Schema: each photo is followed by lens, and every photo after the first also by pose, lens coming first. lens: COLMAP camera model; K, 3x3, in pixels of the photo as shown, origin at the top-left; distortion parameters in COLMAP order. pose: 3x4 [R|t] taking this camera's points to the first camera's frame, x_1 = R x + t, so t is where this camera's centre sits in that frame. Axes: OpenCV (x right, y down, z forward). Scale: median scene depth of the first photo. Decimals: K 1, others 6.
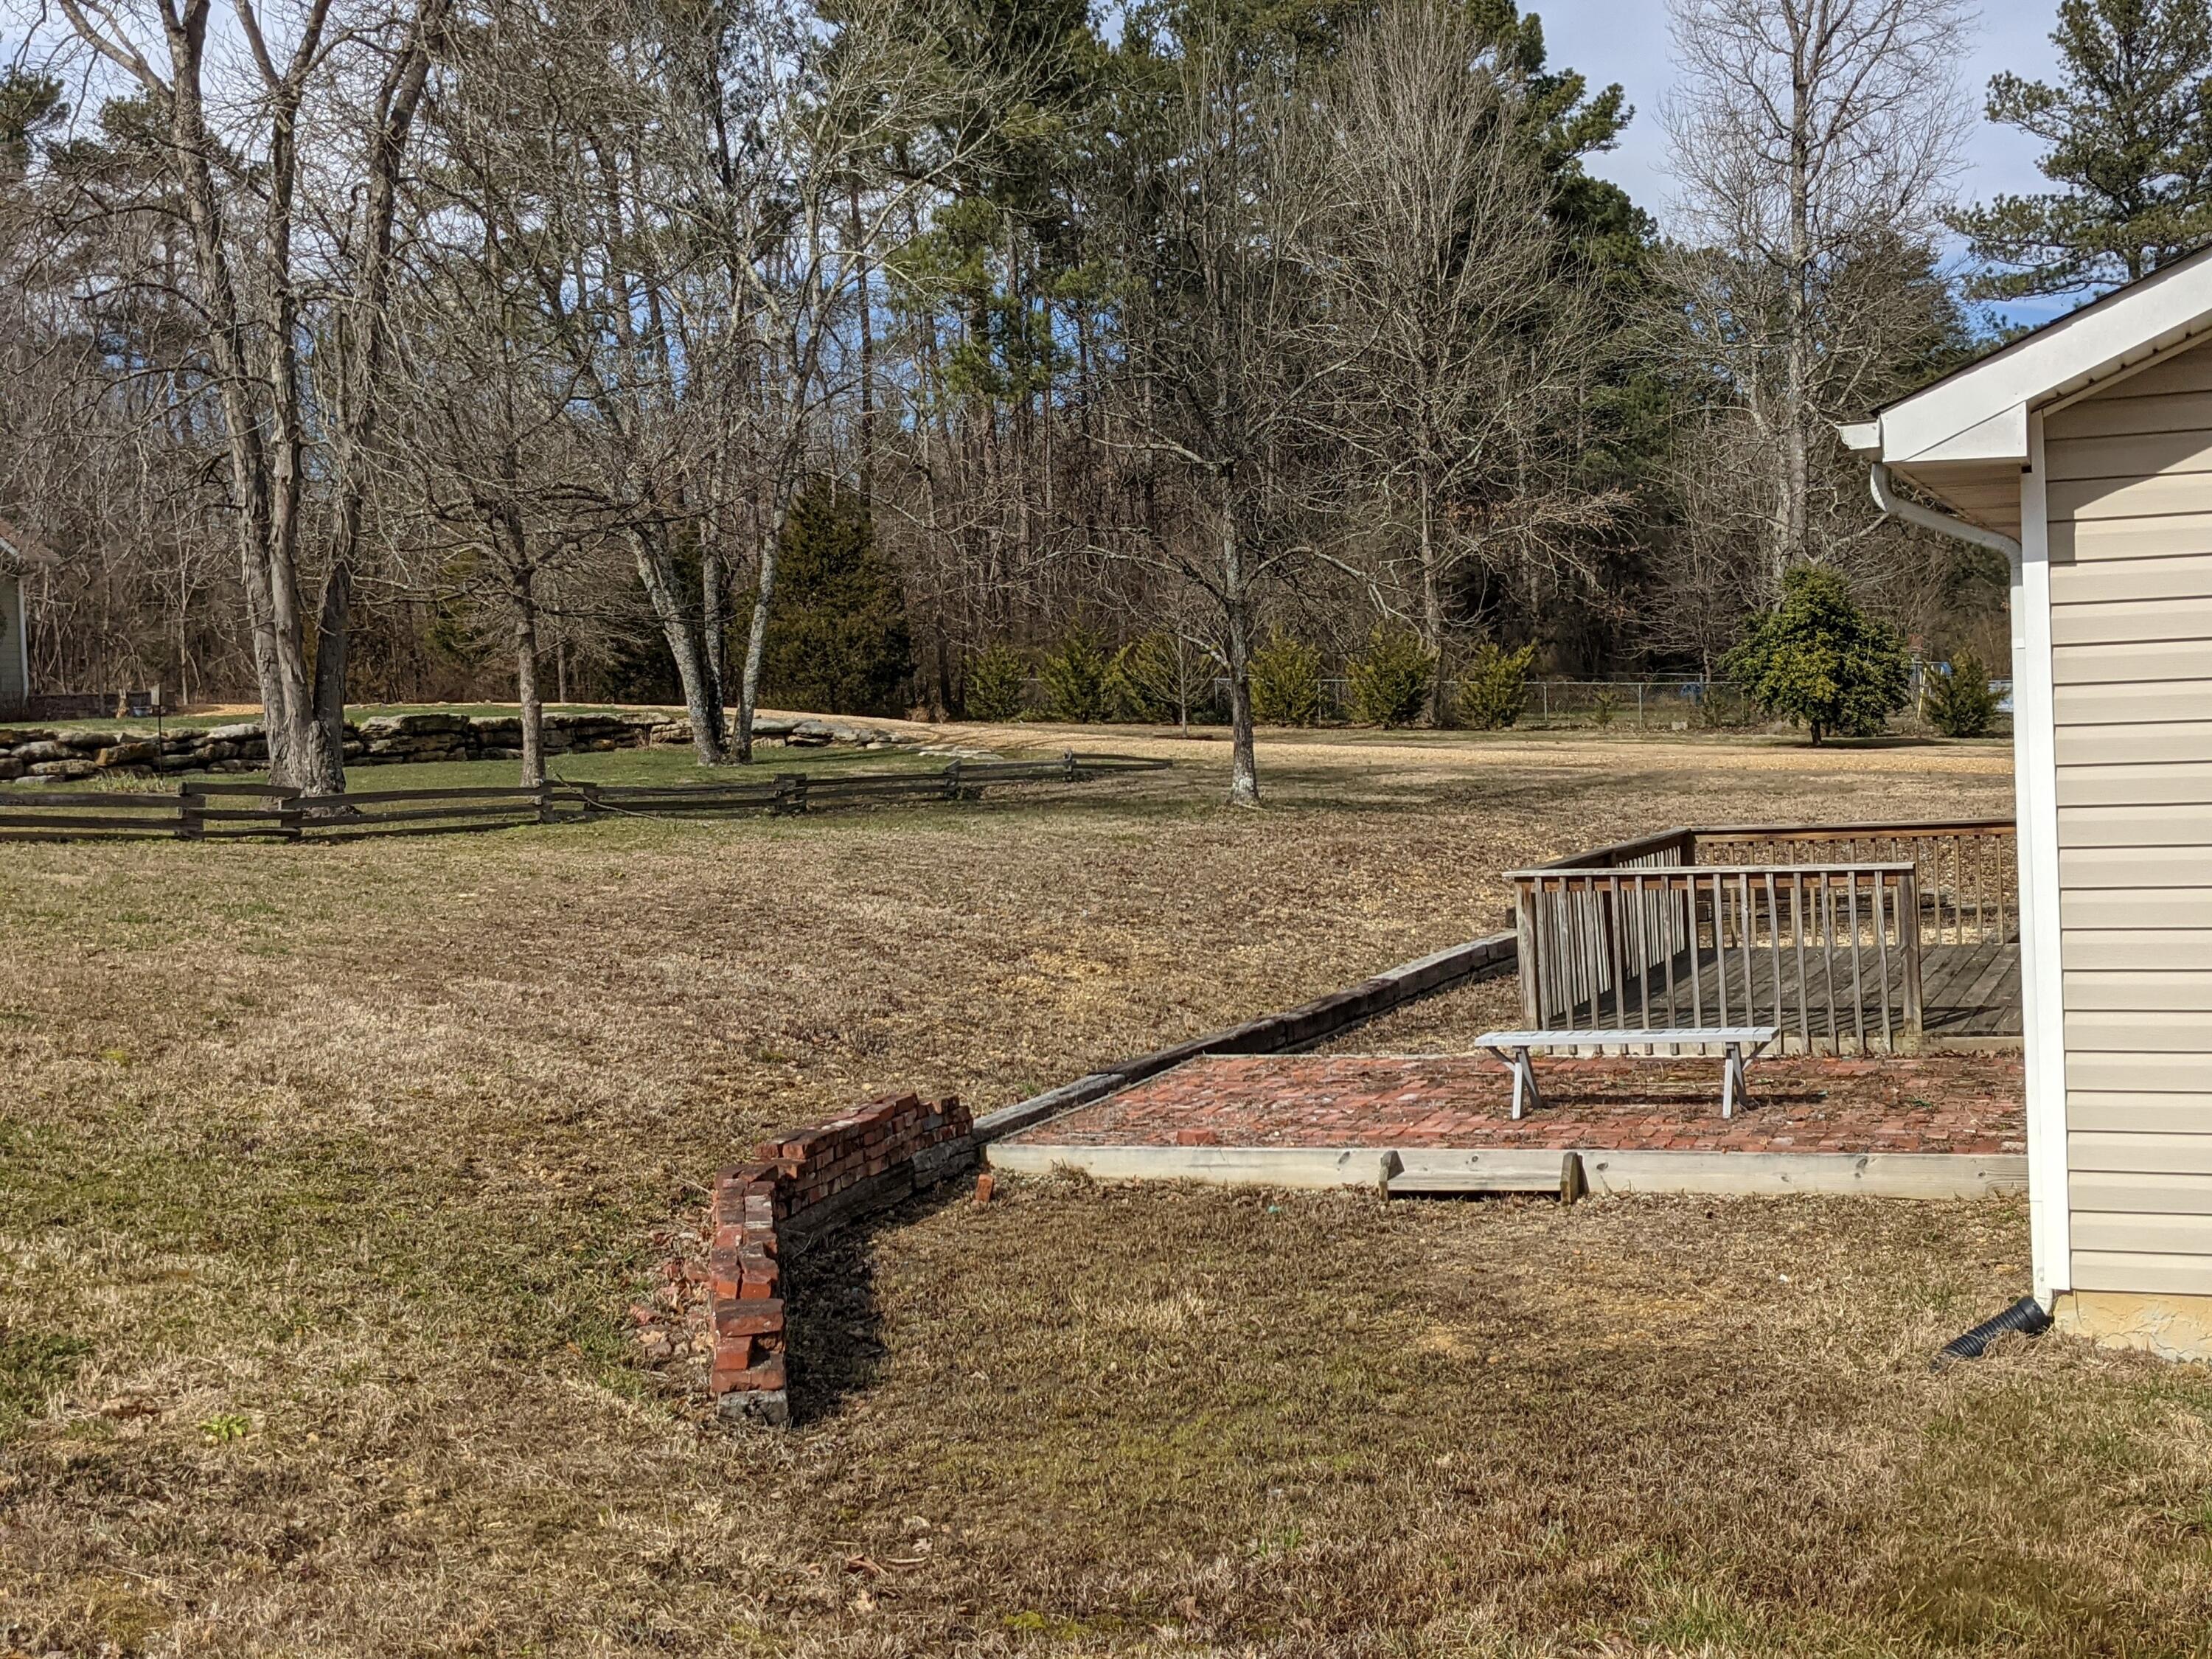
lens RADIAL K [[1770.0, 0, 1109.3], [0, 1770.0, 833.3], [0, 0, 1]] dist [0.004788, -0.007848]
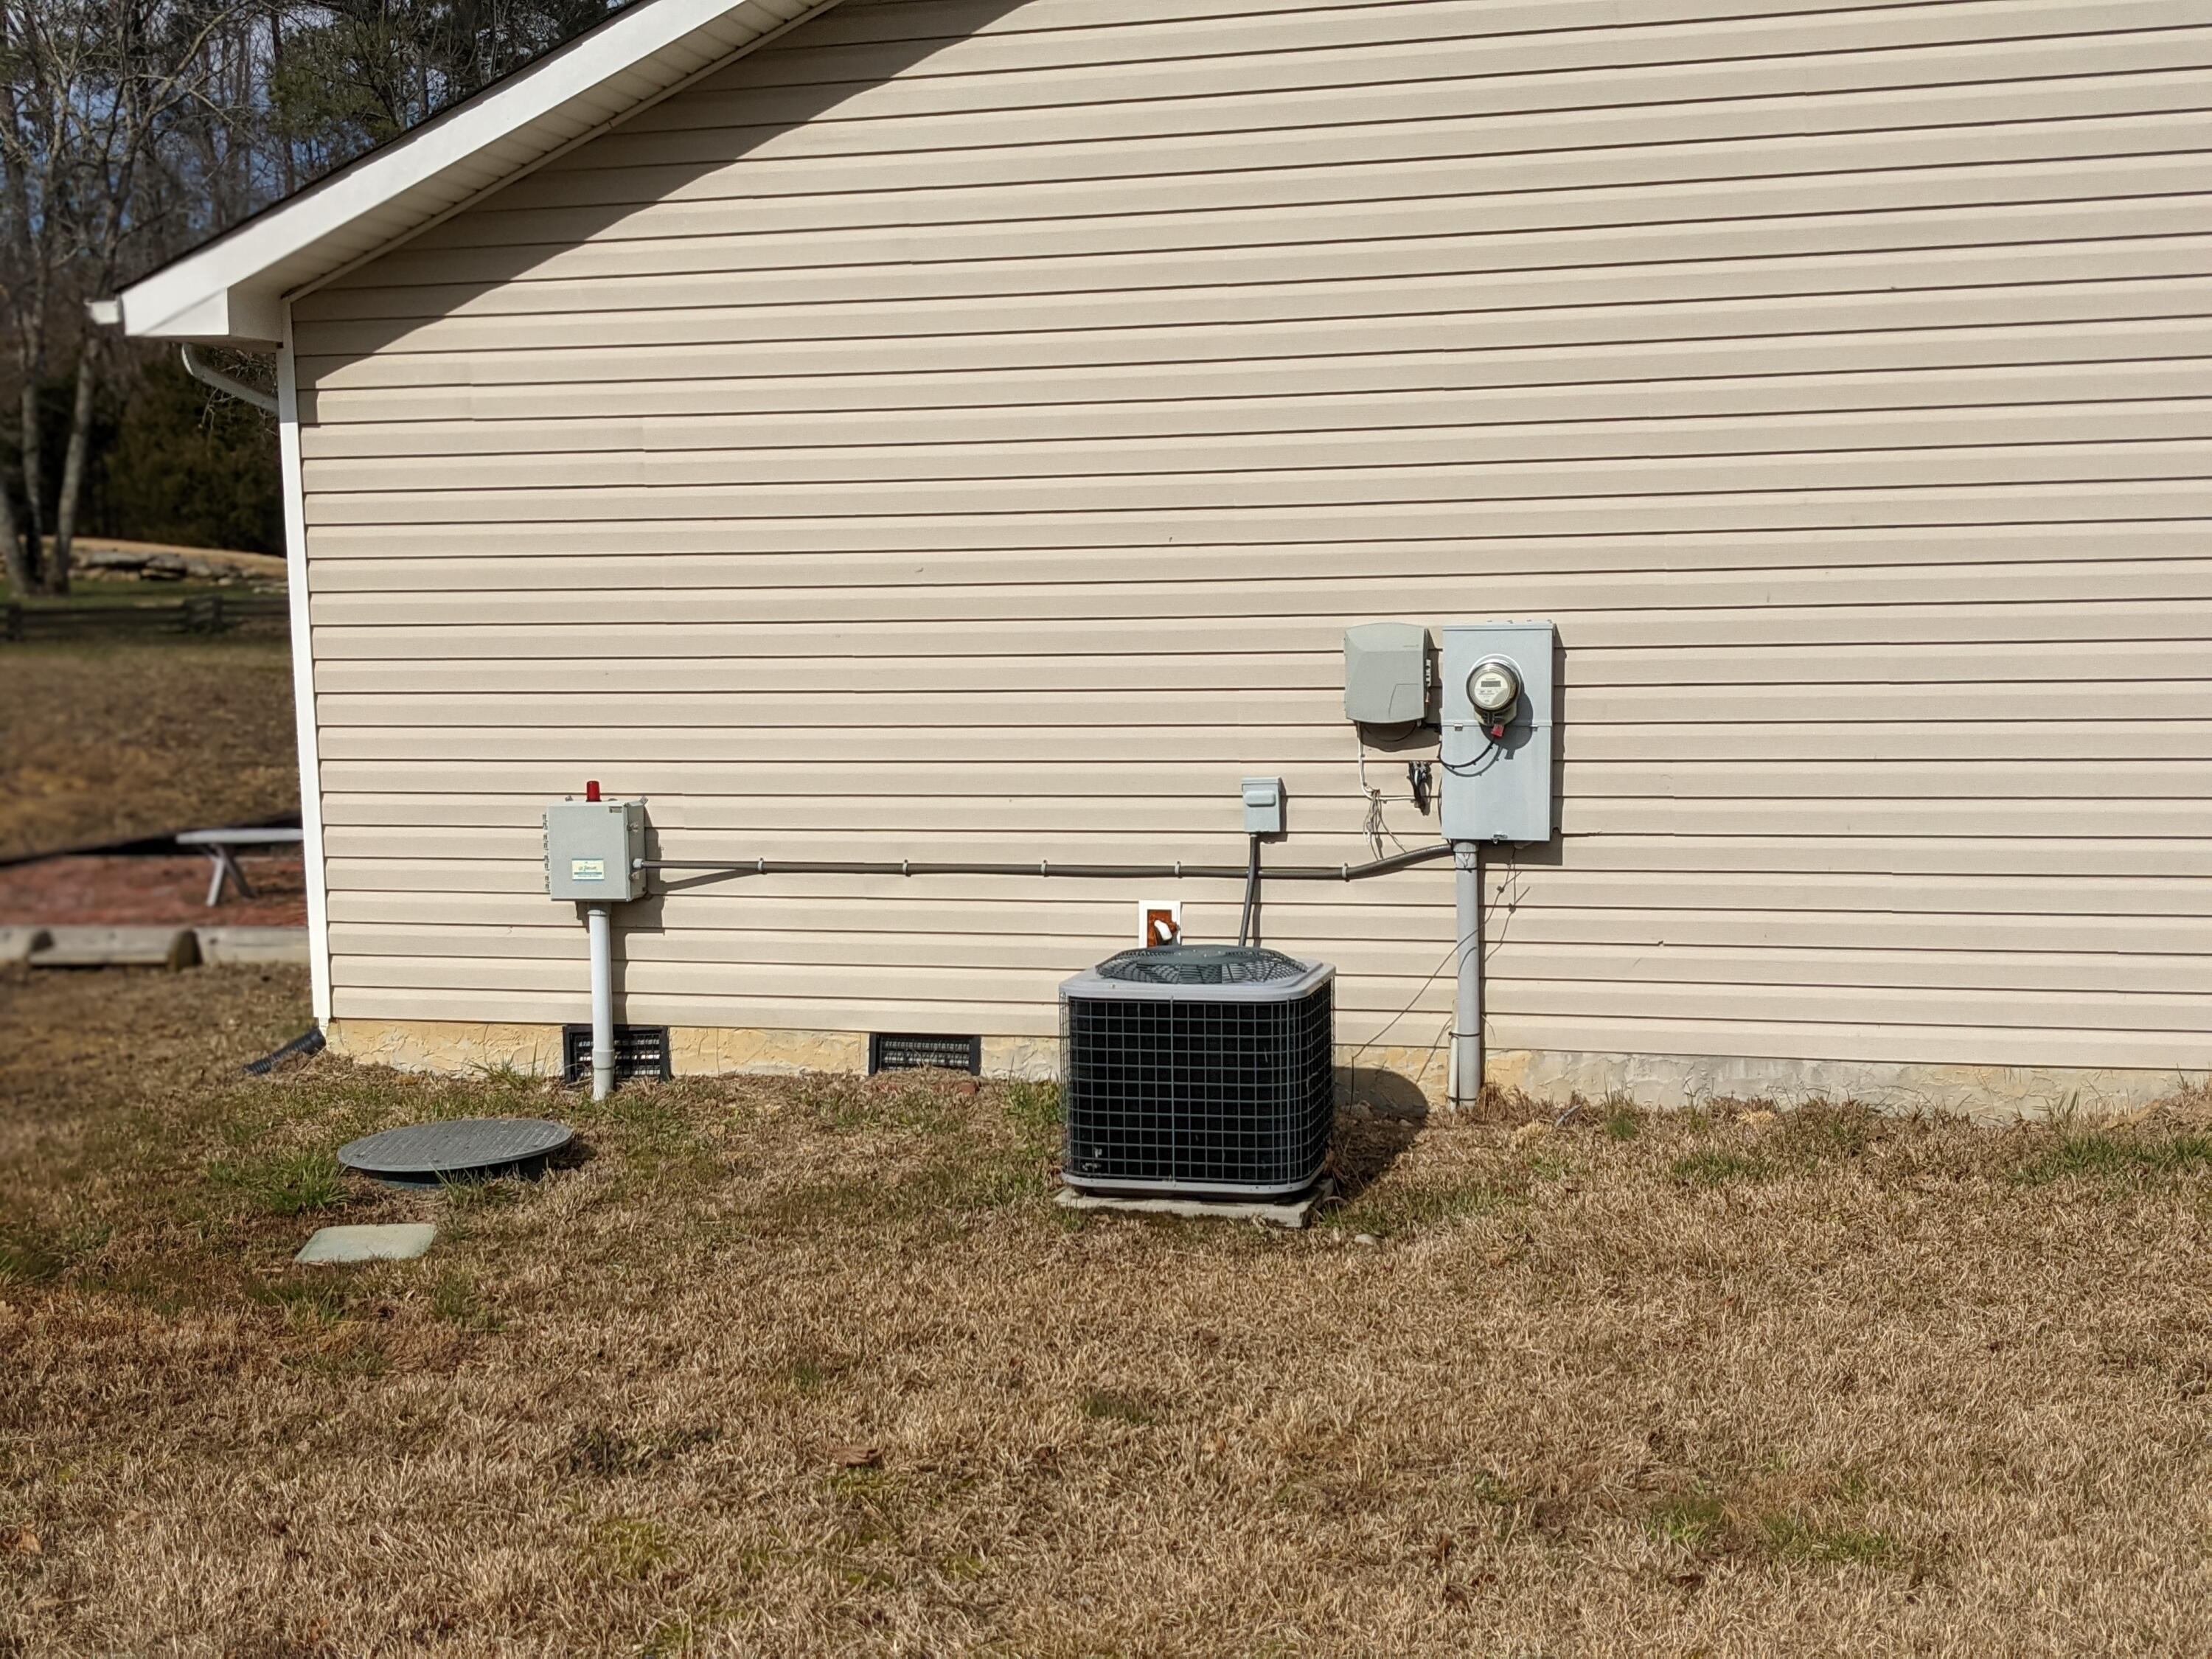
lens RADIAL K [[1770.0, 0, 1104.4], [0, 1770.0, 830.0], [0, 0, 1]] dist [0.004788, -0.007848]
pose [[0.991519, 0.006086, 0.129819, 0.689341], [-0.016319, 0.996827, 0.077907, 0.014787], [-0.128932, -0.079365, 0.988472, -0.215035]]
